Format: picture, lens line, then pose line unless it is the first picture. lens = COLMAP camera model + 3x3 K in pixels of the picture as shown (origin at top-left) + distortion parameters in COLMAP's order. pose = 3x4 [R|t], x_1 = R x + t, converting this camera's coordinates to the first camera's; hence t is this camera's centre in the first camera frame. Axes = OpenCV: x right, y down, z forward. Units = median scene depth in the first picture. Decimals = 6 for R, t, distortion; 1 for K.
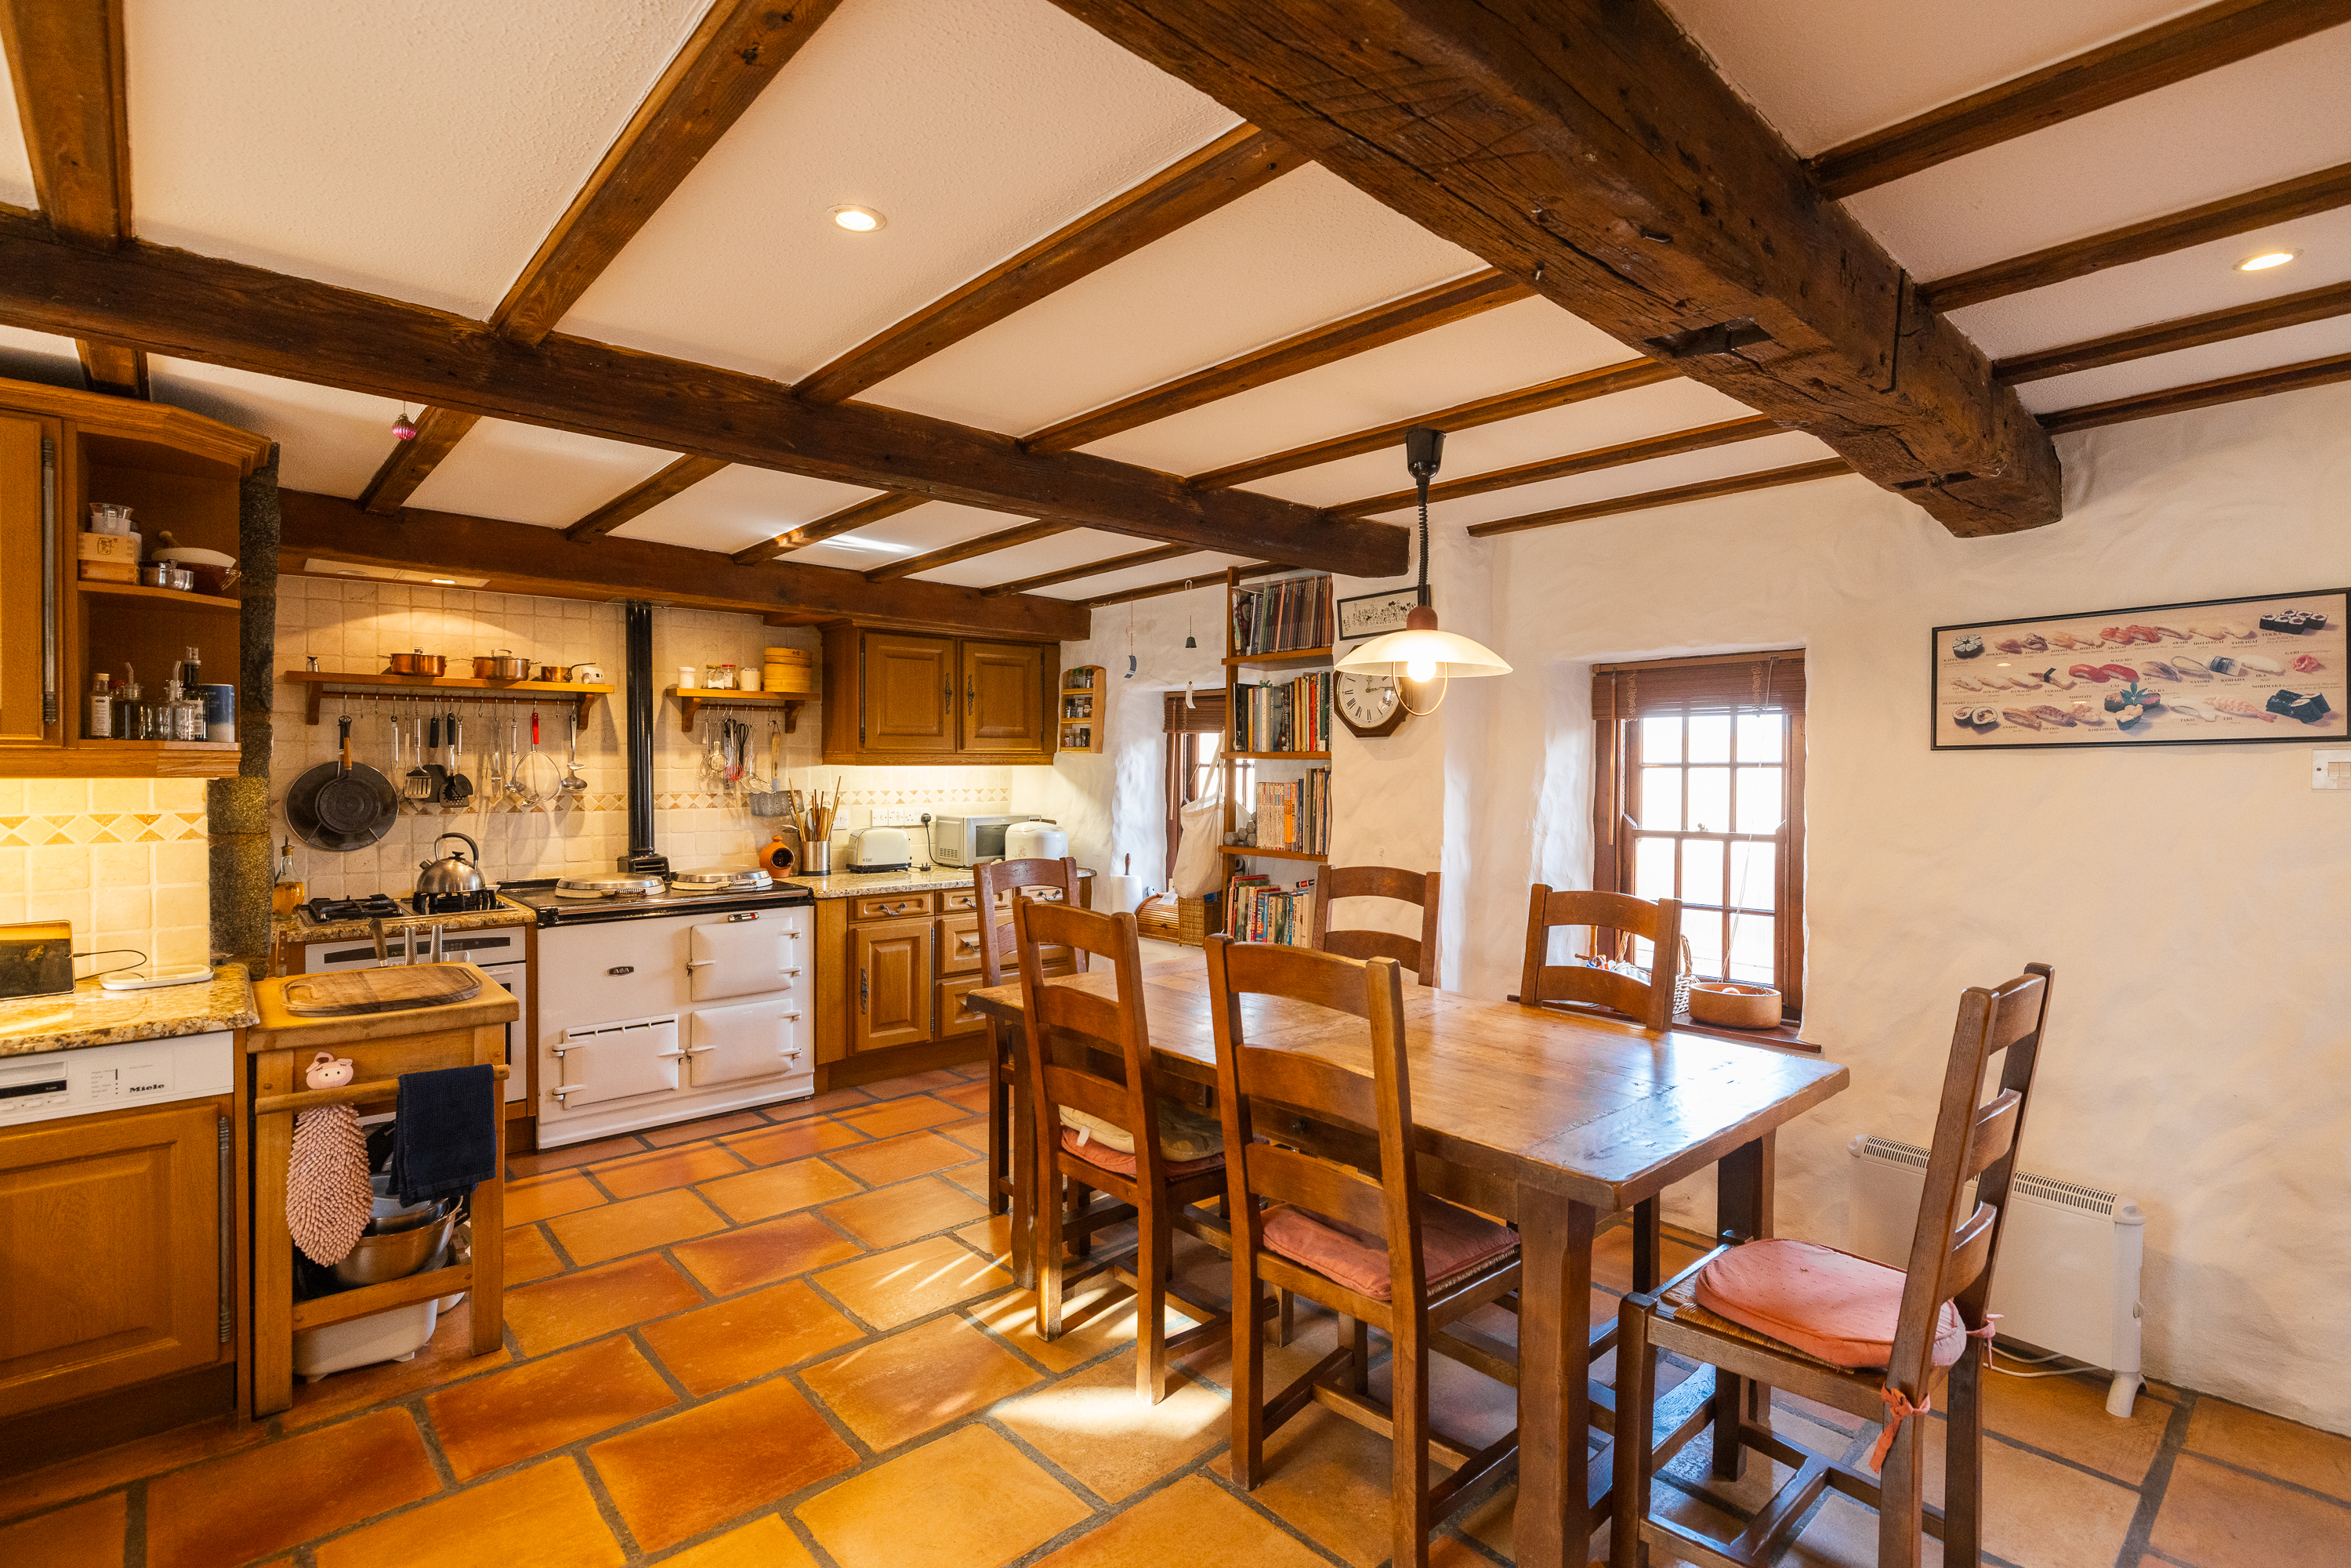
lens RADIAL K [[1112.7, 0, 1175.5], [0, 1112.7, 784.0], [0, 0, 1]] dist [-0.000603, -0.000356]
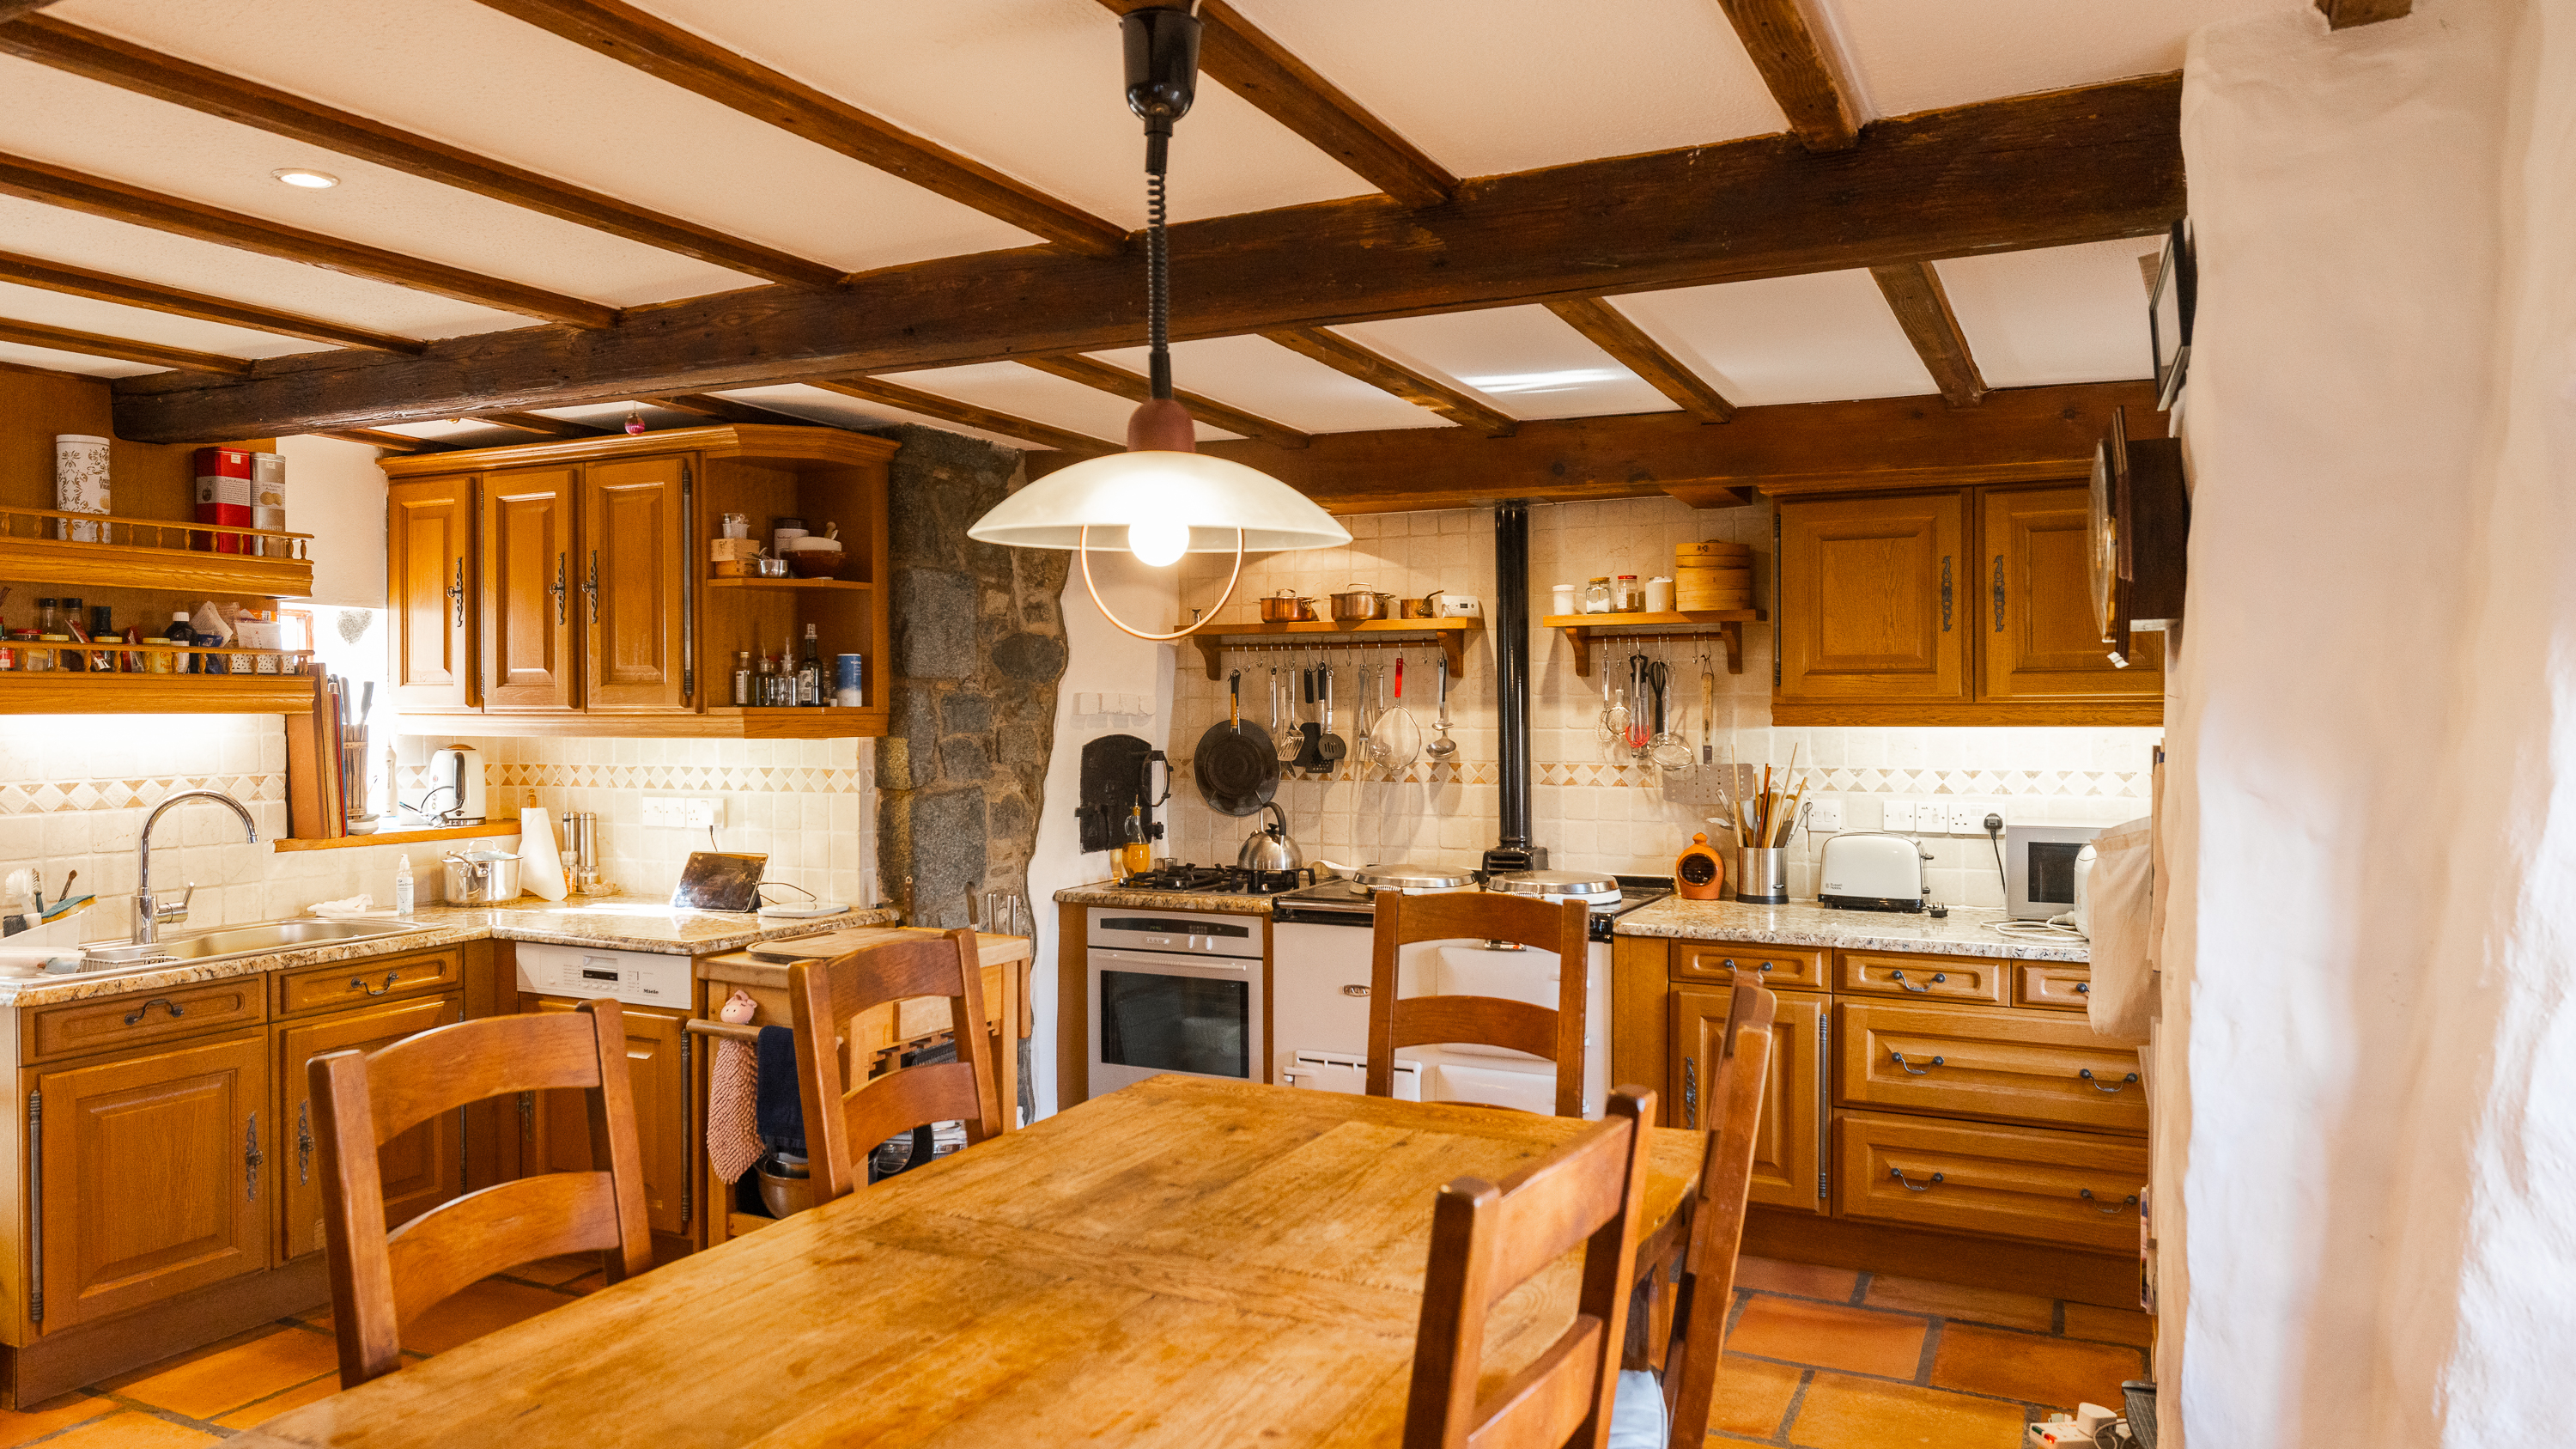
lens RADIAL K [[1706.6, 0, 1288.0], [0, 1706.6, 724.5], [0, 0, 1]] dist [0.007300, -0.000026]
pose [[0.366671, 0.006762, -0.930326, 0.528516], [-0.014232, 0.999897, 0.001658, -0.016829], [0.930242, 0.012632, 0.366729, 0.465660]]
